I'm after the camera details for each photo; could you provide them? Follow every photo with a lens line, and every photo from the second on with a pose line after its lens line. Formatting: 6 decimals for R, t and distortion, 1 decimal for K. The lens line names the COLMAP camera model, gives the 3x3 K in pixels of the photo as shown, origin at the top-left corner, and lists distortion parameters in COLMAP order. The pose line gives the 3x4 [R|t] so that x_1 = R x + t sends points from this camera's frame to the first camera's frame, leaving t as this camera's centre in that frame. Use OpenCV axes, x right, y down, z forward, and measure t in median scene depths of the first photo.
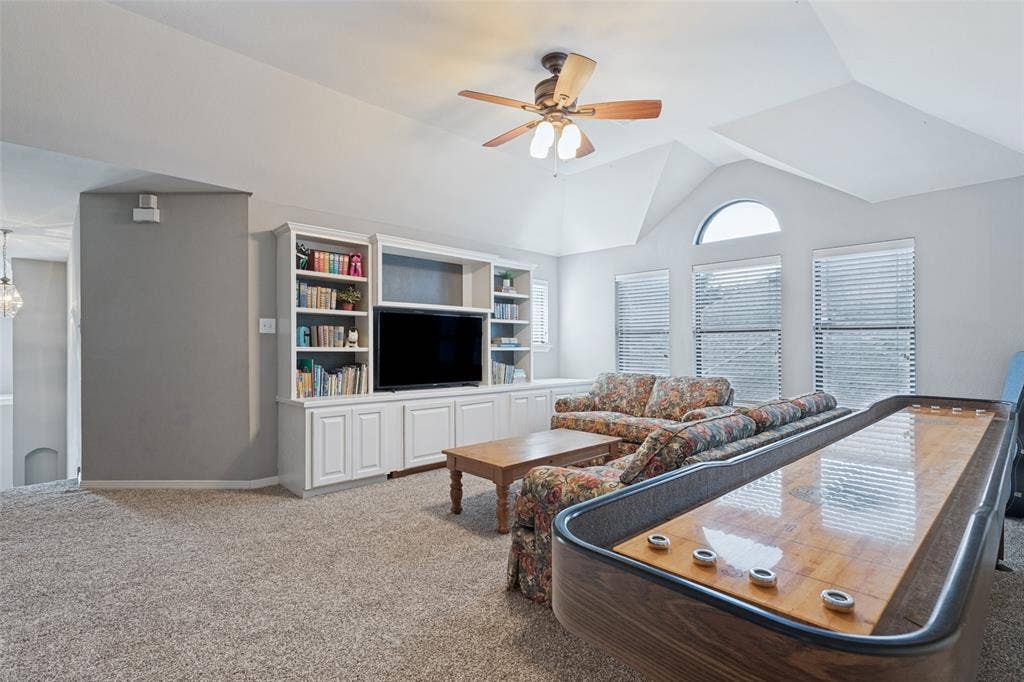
lens RADIAL K [[487.3, 0, 512.0], [0, 487.3, 341.0], [0, 0, 1]] dist [0.001563, 0.000091]
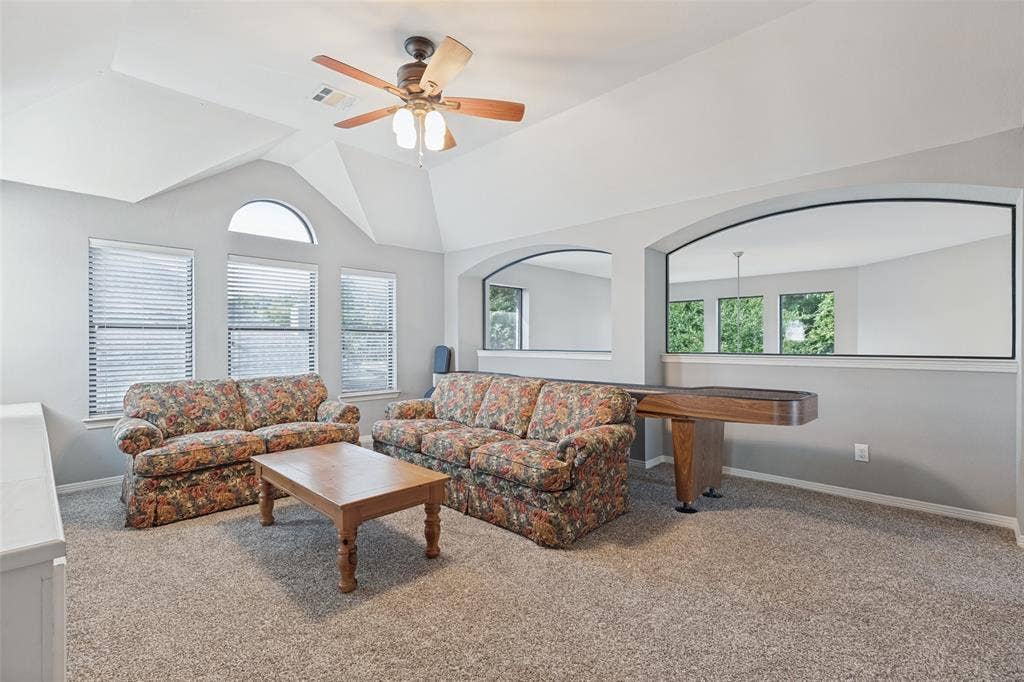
lens RADIAL K [[467.0, 0, 512.8], [0, 467.0, 338.6], [0, 0, 1]] dist [0.002877, 0.000246]
pose [[-0.049404, 0.009540, 0.998733, -0.827694], [-0.006144, 0.999933, -0.009855, 0.008264], [-0.998760, -0.006623, -0.049342, 0.858156]]
